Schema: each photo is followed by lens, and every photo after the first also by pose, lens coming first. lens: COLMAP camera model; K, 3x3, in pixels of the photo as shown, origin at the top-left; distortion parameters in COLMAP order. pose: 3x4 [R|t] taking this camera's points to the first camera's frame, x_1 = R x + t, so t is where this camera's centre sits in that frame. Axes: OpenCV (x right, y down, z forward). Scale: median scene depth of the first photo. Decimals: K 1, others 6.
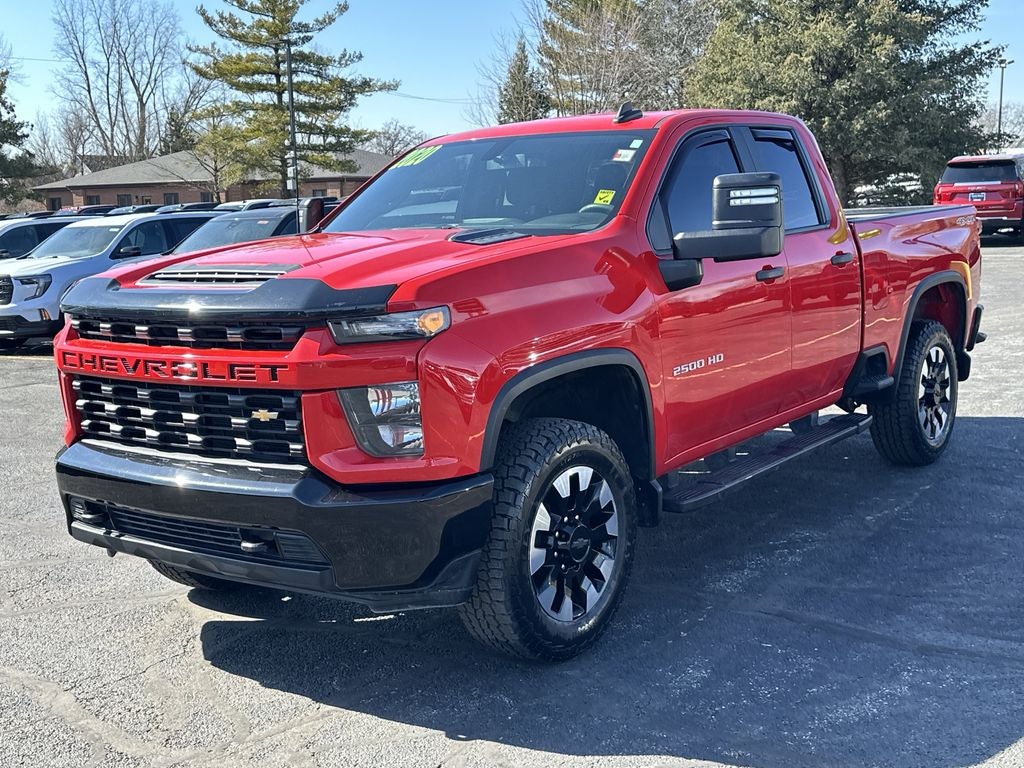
lens RADIAL K [[1176.5, 0, 514.3], [0, 1176.5, 388.2], [0, 0, 1]] dist [0.064695, 0.000000]
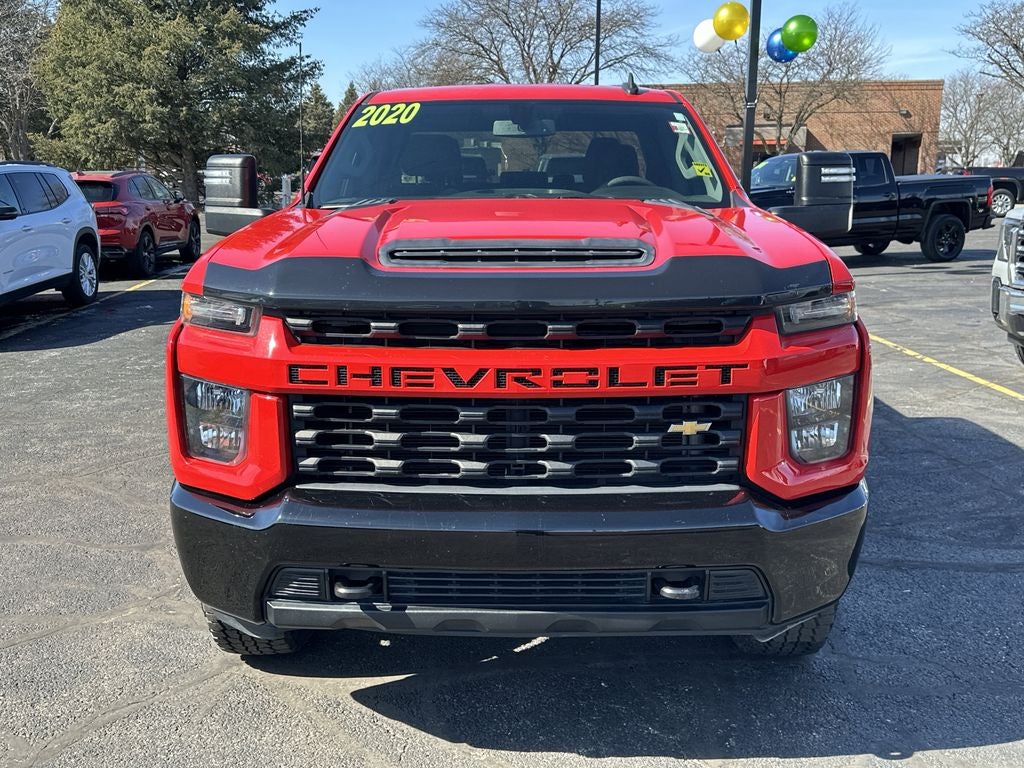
lens RADIAL K [[1008.1, 0, 504.5], [0, 1008.1, 389.1], [0, 0, 1]] dist [0.023936, 0.000000]
pose [[0.832609, -0.079434, 0.548136, -0.607150], [0.055469, 0.996646, 0.060174, -0.045348], [-0.551077, -0.019697, 0.834222, 0.441509]]
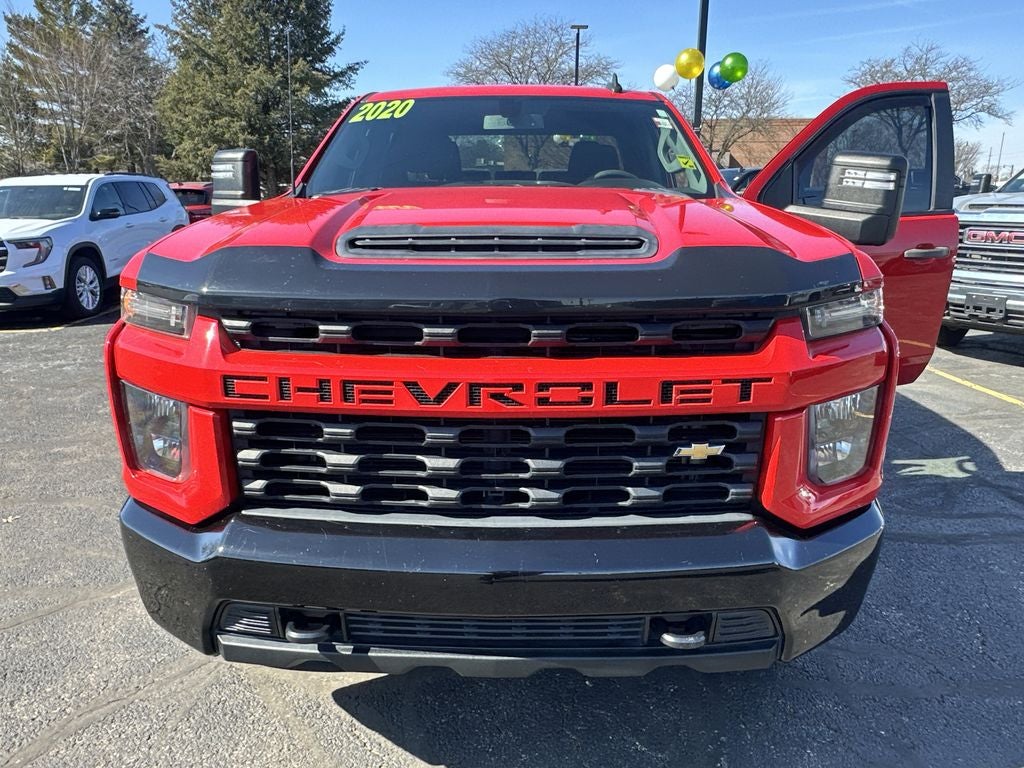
lens RADIAL K [[735.3, 0, 505.8], [0, 735.3, 389.4], [0, 0, 1]] dist [-0.024564, 0.026165]
pose [[0.833004, -0.109347, 0.542354, -0.465682], [0.052403, 0.991461, 0.119407, -0.060117], [-0.550779, -0.071045, 0.831622, 0.630258]]
